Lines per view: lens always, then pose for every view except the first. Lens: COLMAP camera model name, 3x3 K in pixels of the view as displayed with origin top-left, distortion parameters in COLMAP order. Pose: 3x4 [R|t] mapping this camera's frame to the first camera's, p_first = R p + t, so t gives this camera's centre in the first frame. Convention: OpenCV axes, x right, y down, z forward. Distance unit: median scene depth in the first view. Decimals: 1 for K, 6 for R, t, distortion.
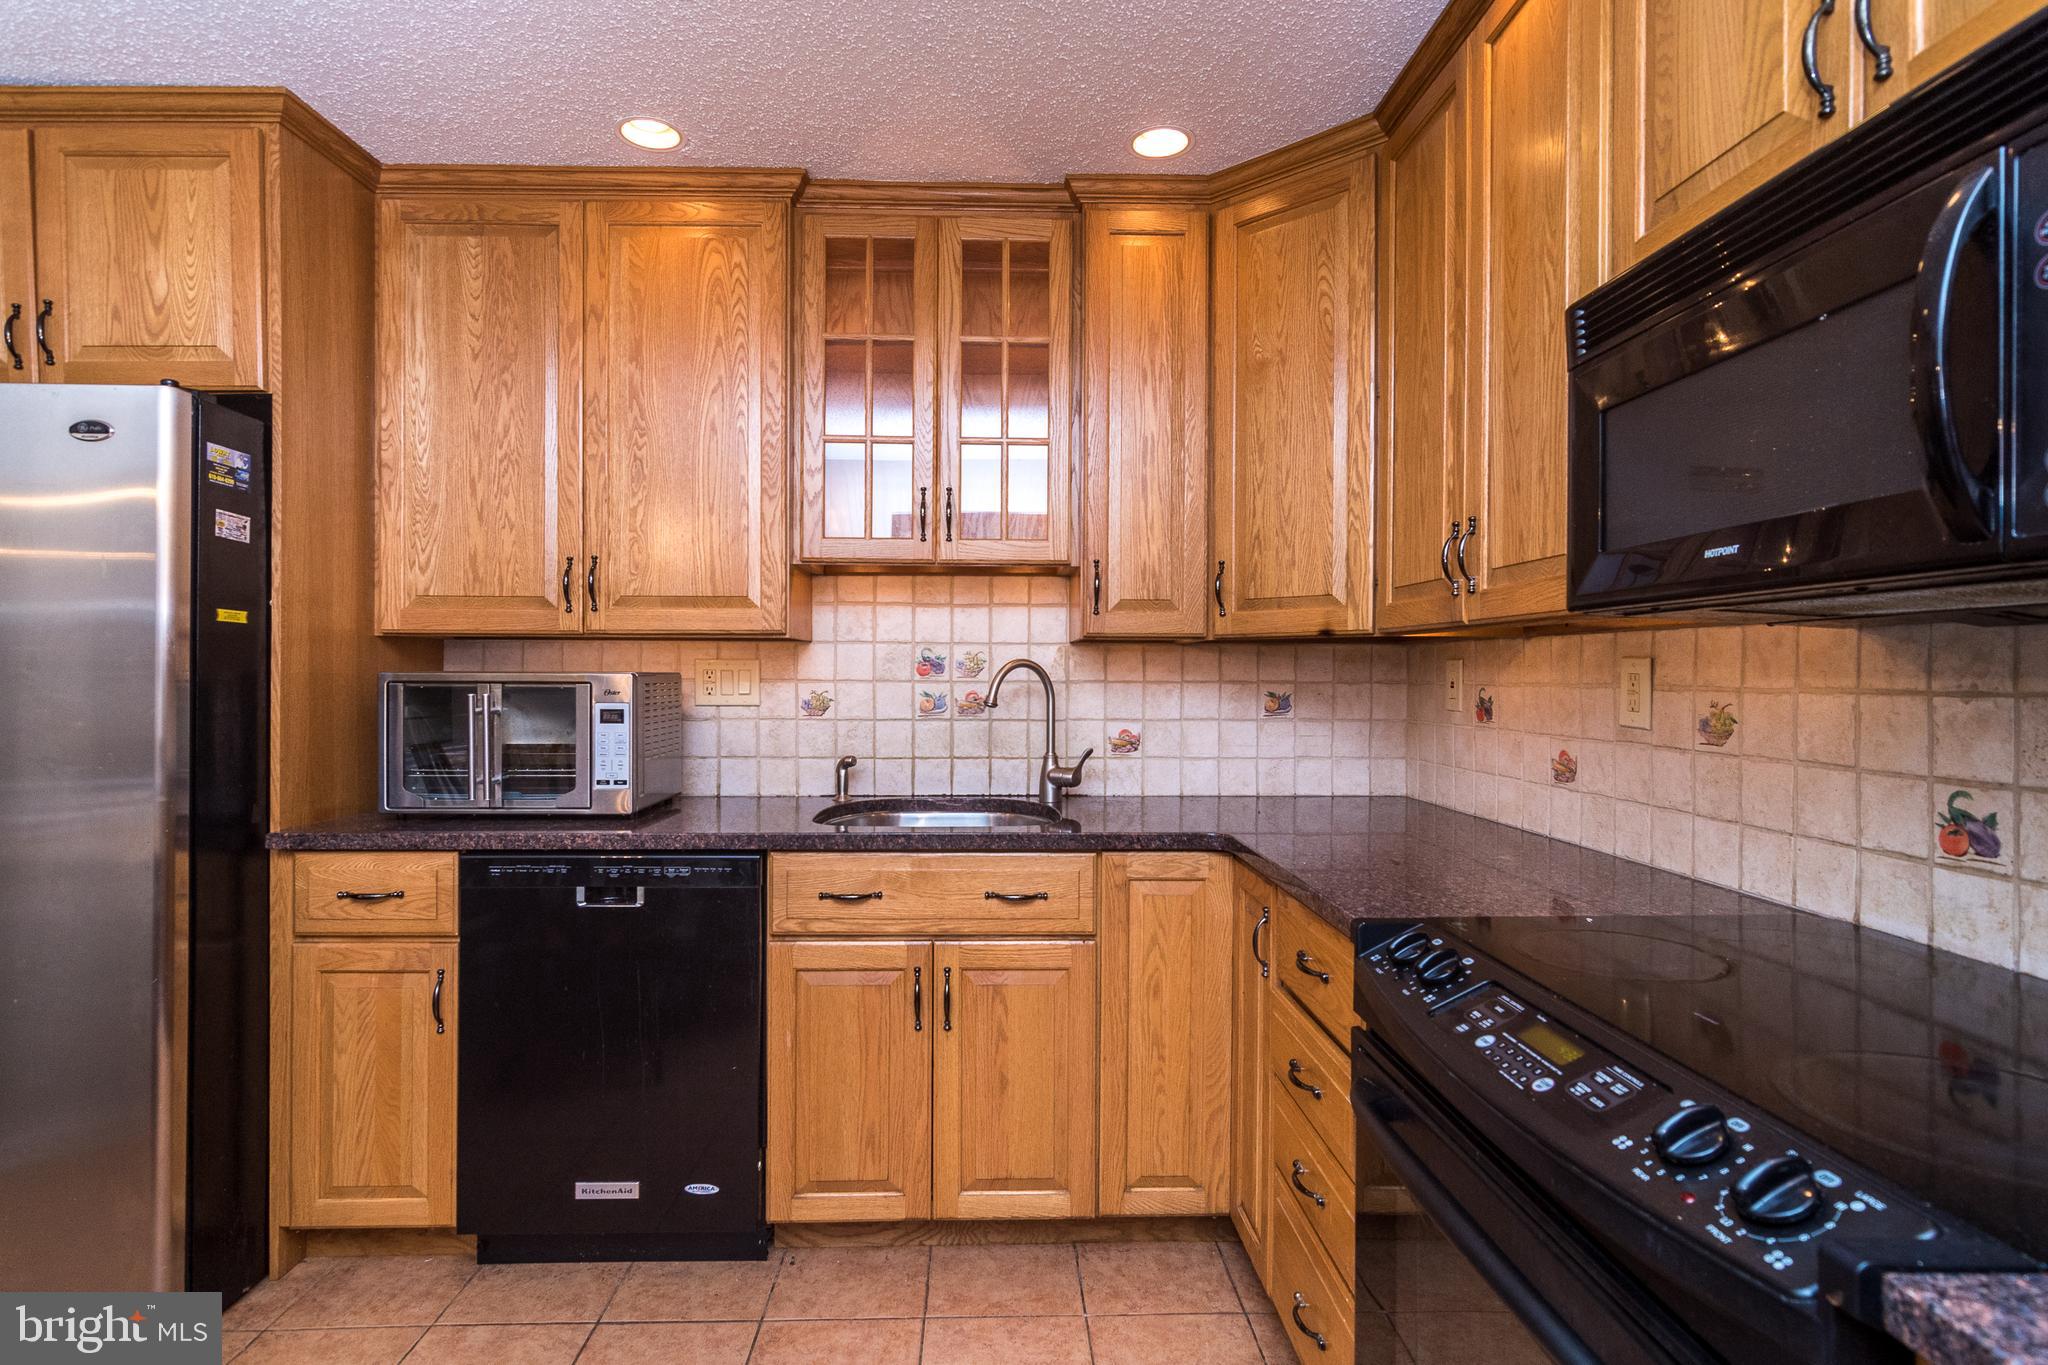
lens RADIAL K [[1011.9, 0, 1015.9], [0, 1011.9, 685.3], [0, 0, 1]] dist [-0.004282, 0.002475]
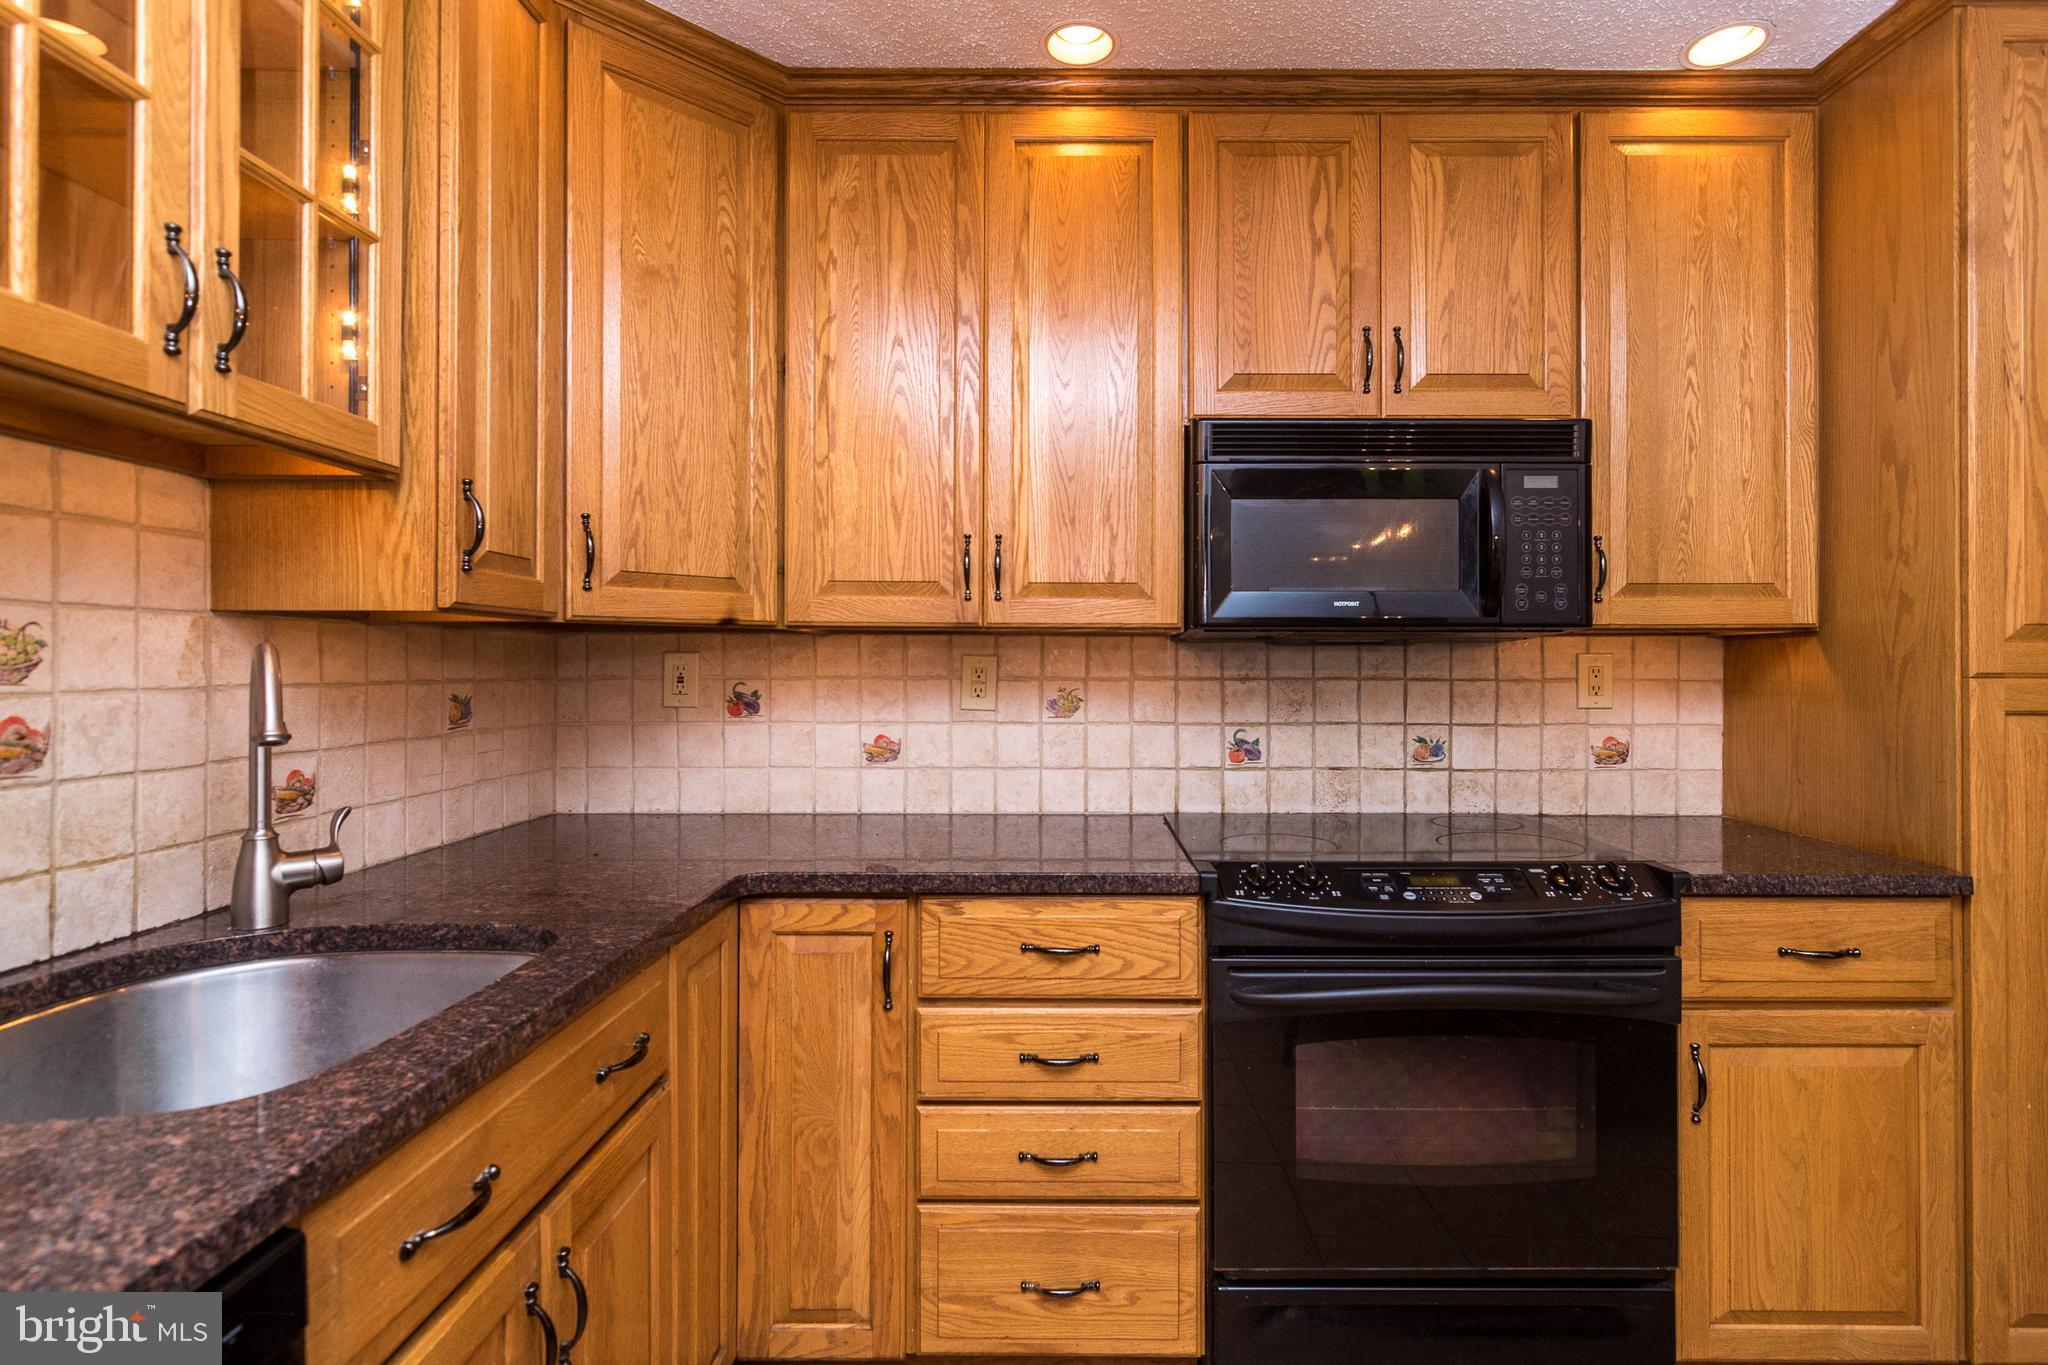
lens RADIAL K [[1011.9, 0, 1063.8], [0, 1011.9, 663.5], [0, 0, 1]] dist [-0.004282, 0.002475]
pose [[0.026696, -0.002260, 0.999641, -0.571573], [0.010748, 0.999940, 0.001974, -0.015875], [-0.999586, 0.010692, 0.026719, 0.723557]]
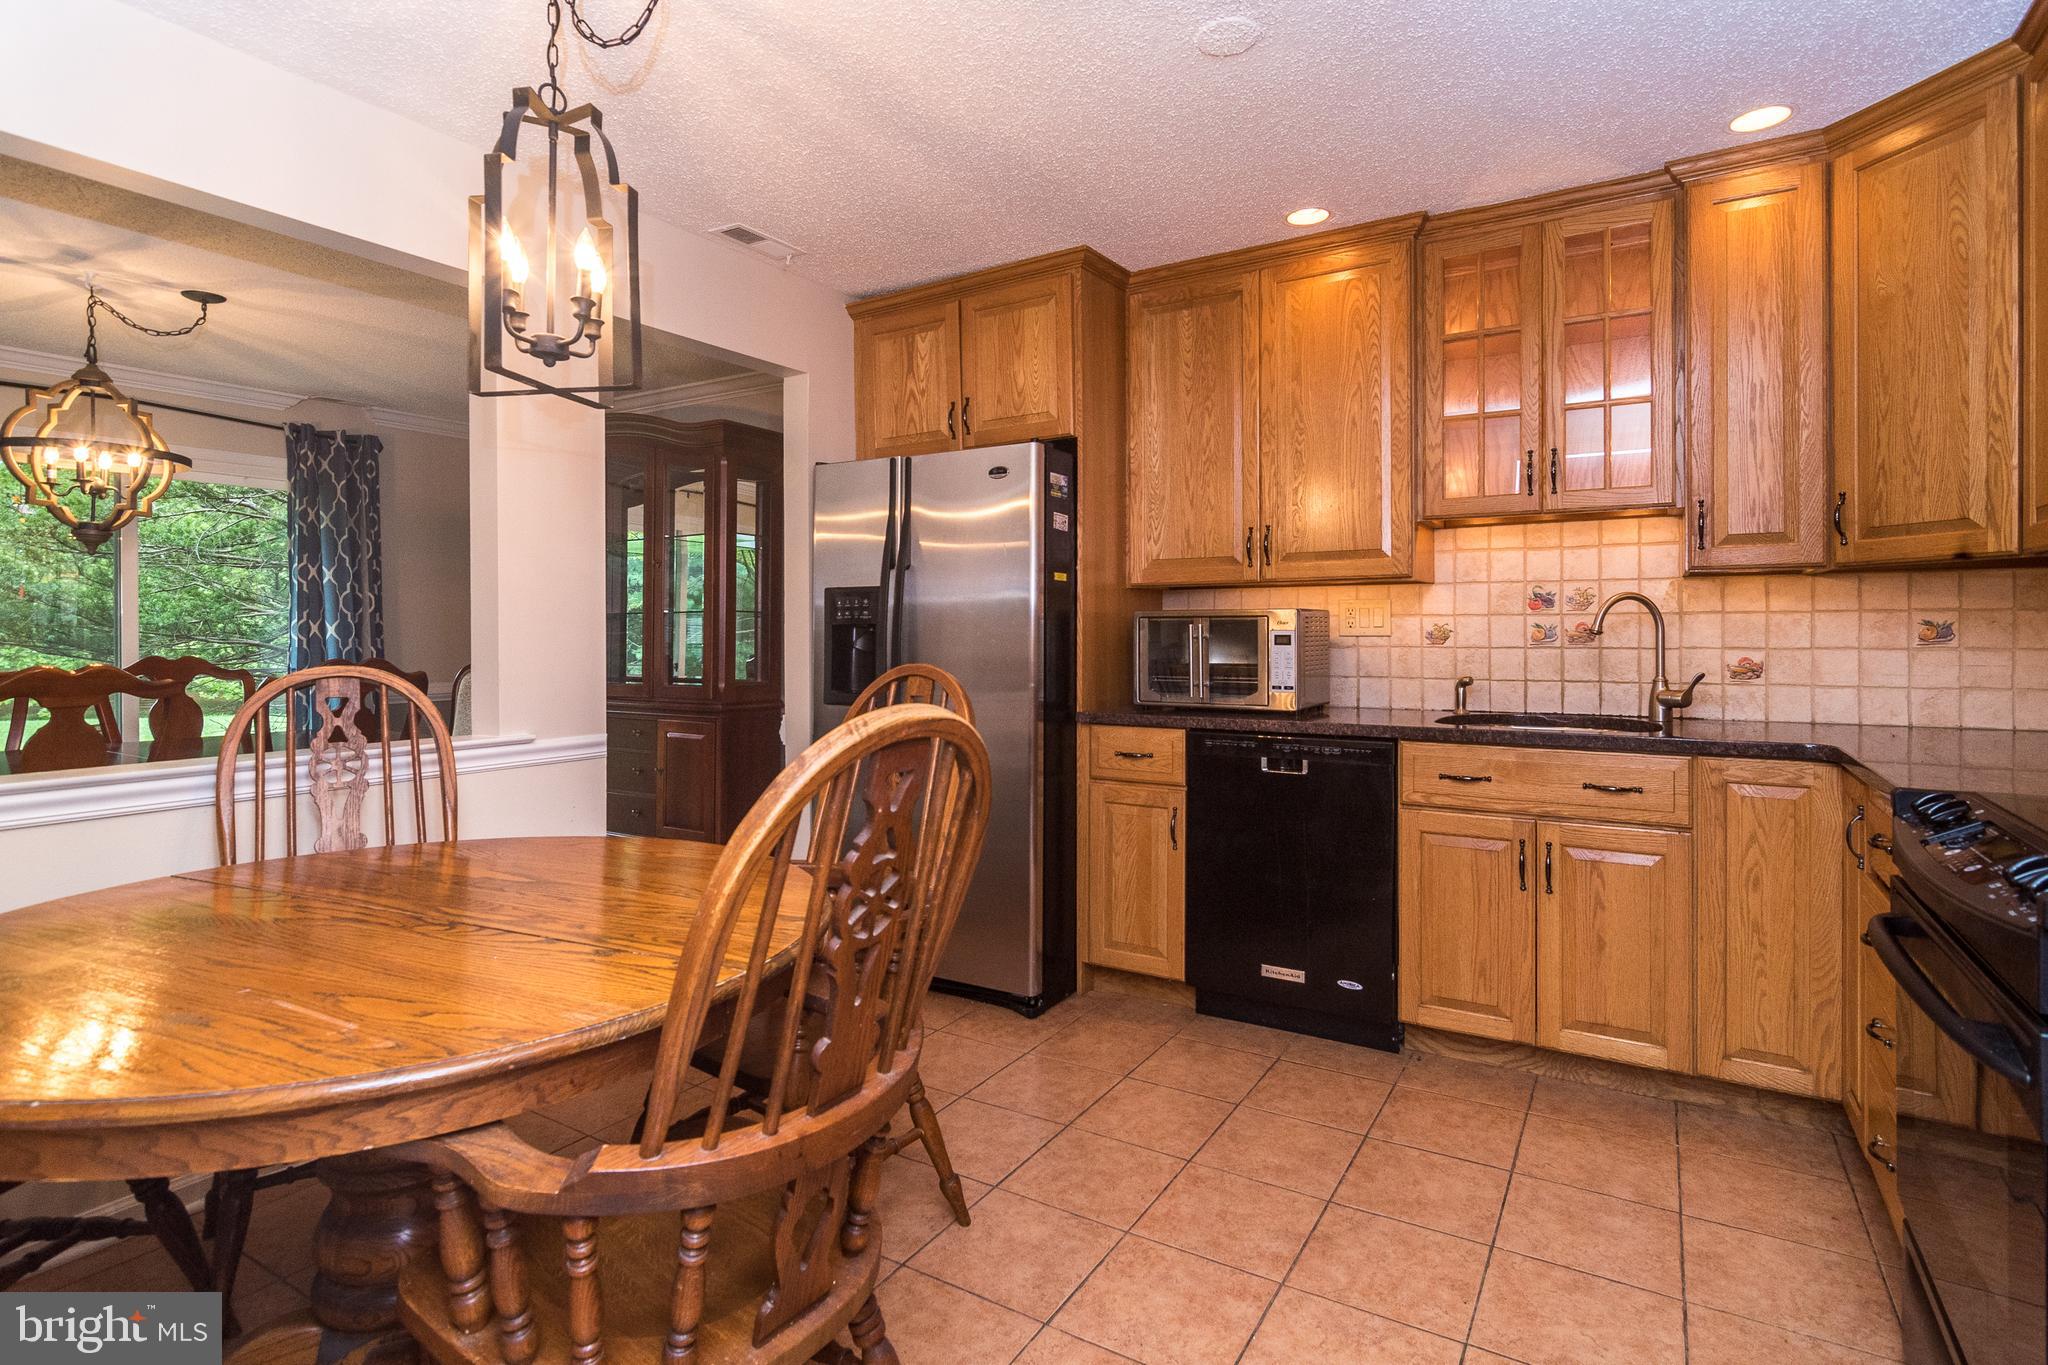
lens RADIAL K [[1011.9, 0, 1052.0], [0, 1011.9, 631.4], [0, 0, 1]] dist [-0.004282, 0.002475]
pose [[0.842865, -0.006614, -0.538084, 0.085327], [0.001855, 0.999954, -0.009386, 0.032778], [0.538121, 0.006913, 0.842839, -0.358754]]
